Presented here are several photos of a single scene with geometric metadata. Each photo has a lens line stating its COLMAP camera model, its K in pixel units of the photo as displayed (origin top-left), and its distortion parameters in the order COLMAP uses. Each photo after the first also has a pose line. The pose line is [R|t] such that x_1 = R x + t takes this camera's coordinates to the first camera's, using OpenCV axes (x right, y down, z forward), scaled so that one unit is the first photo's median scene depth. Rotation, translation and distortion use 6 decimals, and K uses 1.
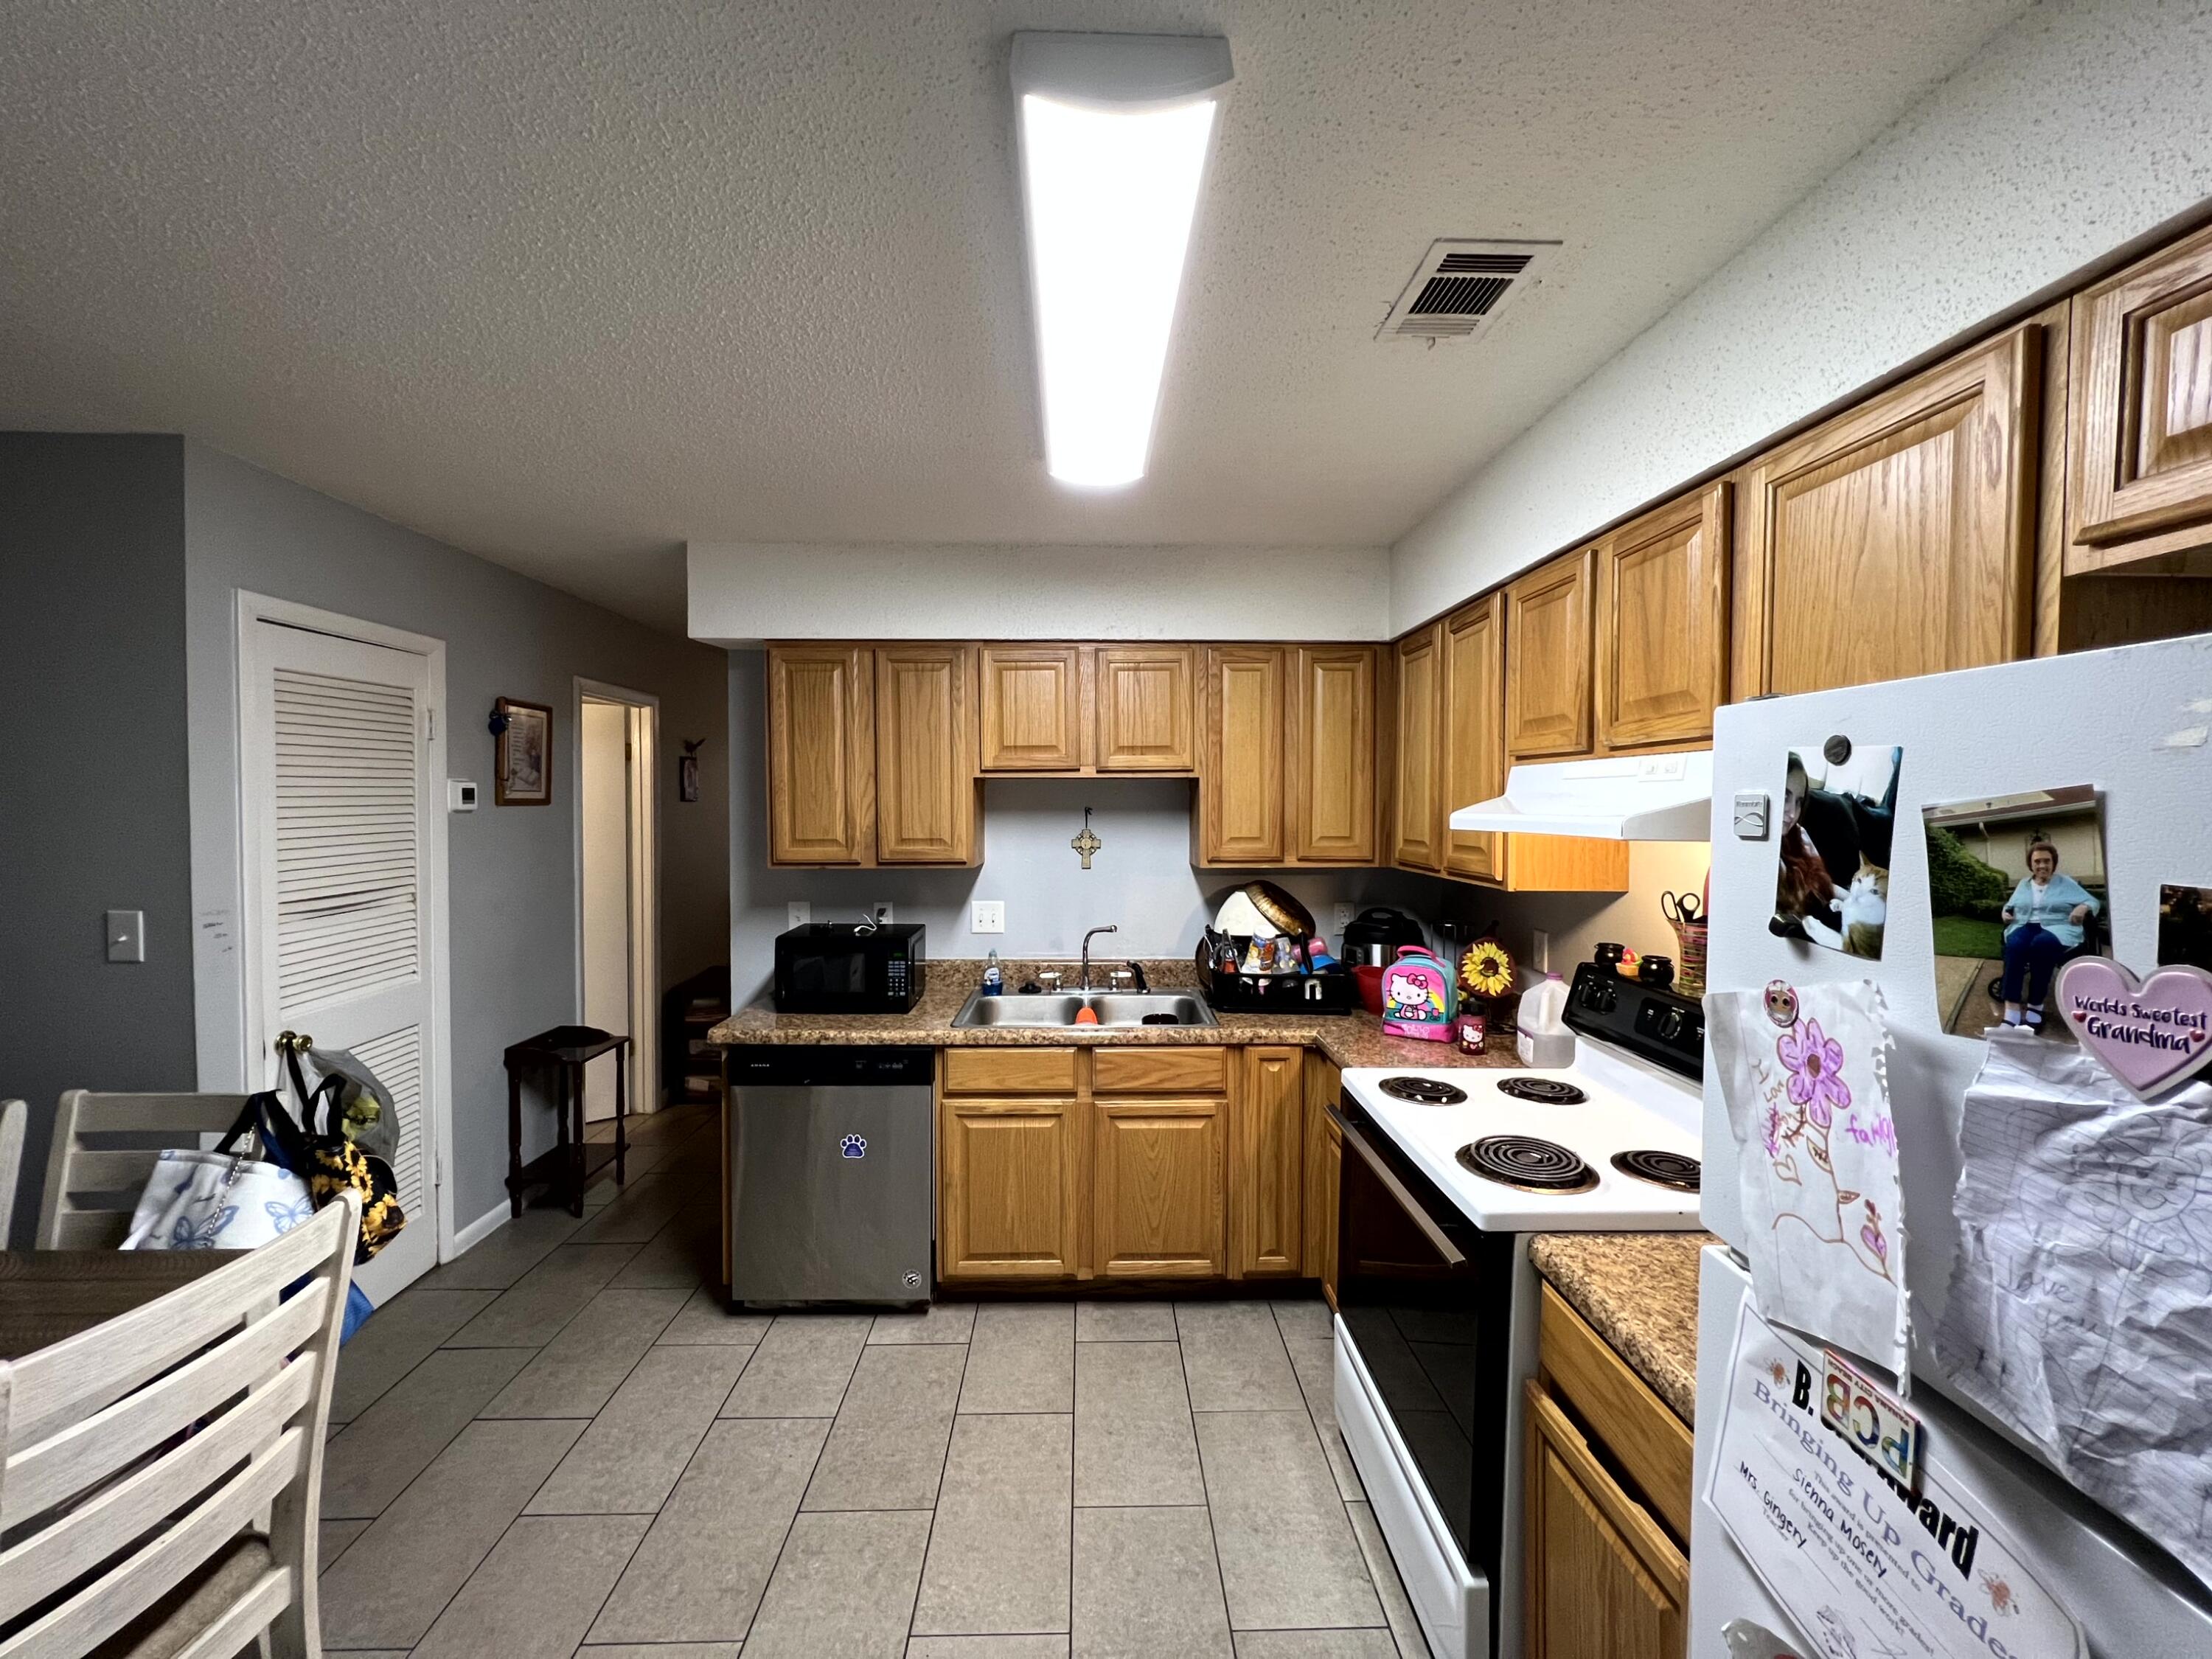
lens RADIAL K [[895.1, 0, 1105.8], [0, 895.1, 830.7], [0, 0, 1]] dist [-0.002777, 0.001232]
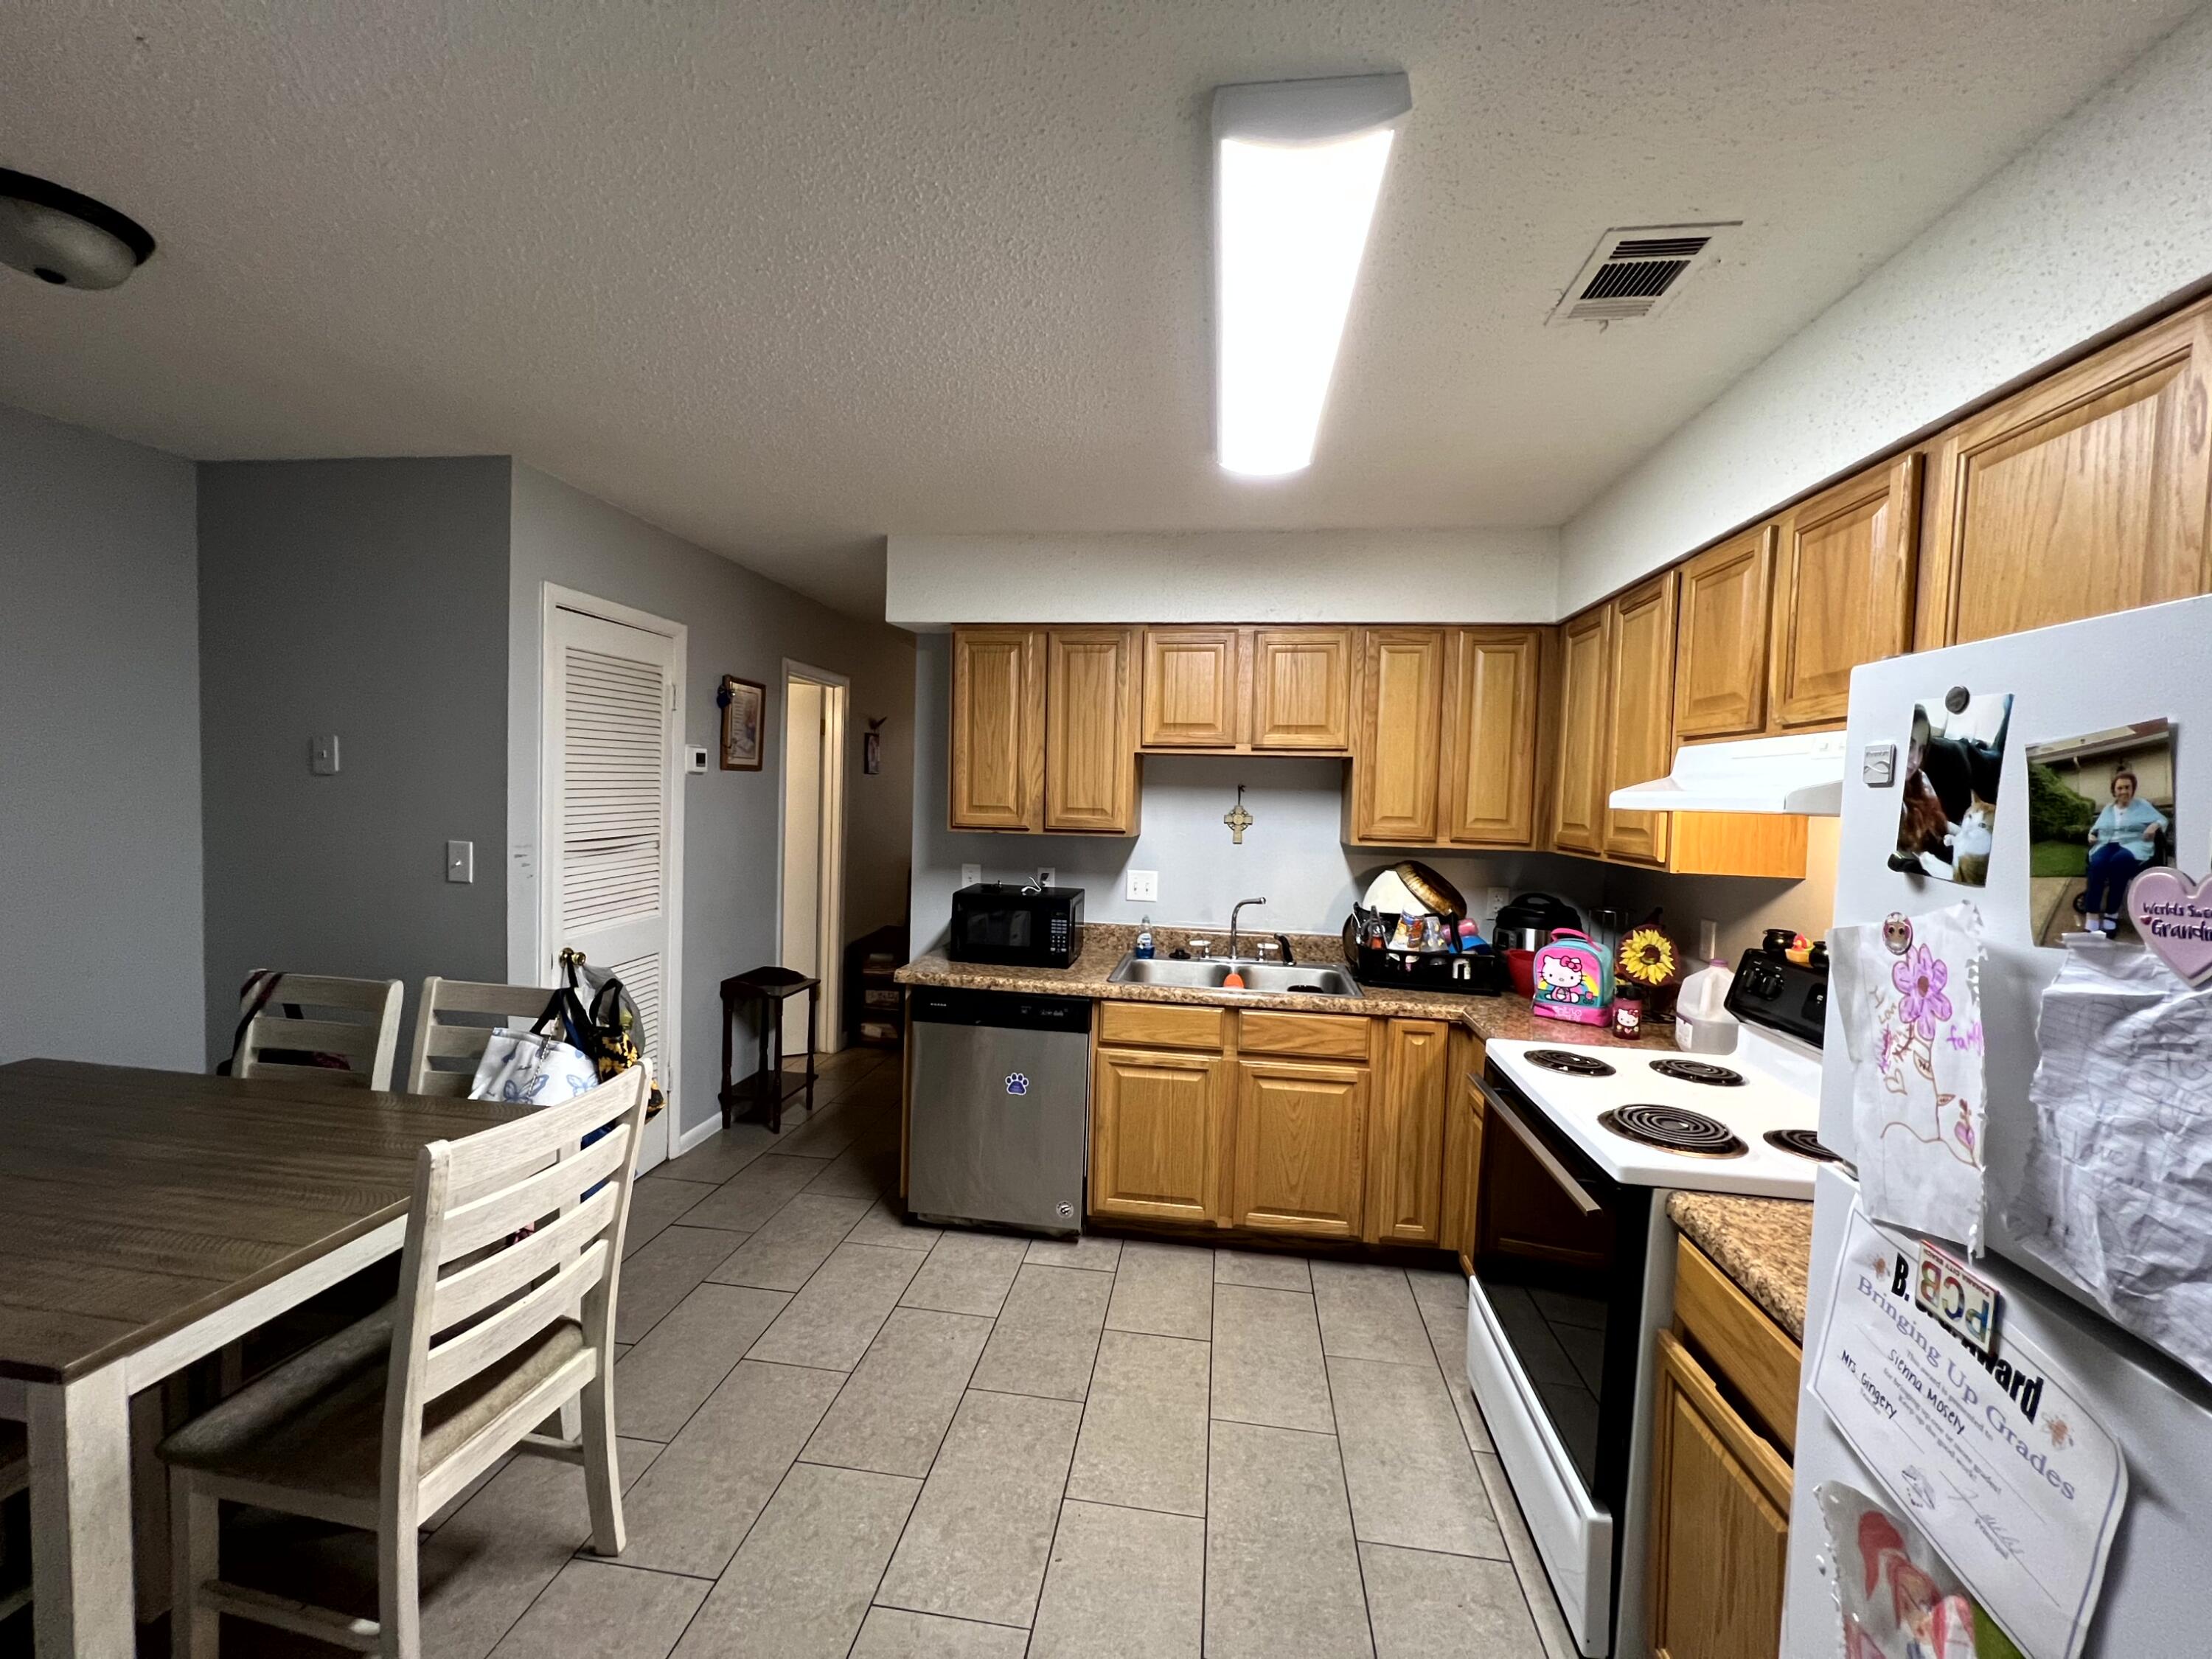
lens RADIAL K [[895.1, 0, 1103.2], [0, 895.1, 831.2], [0, 0, 1]] dist [-0.002777, 0.001232]
pose [[0.986135, 0.034596, -0.162301, -0.014724], [-0.032781, 0.999367, 0.013845, 0.036147], [0.162677, -0.008332, 0.986644, -0.104156]]
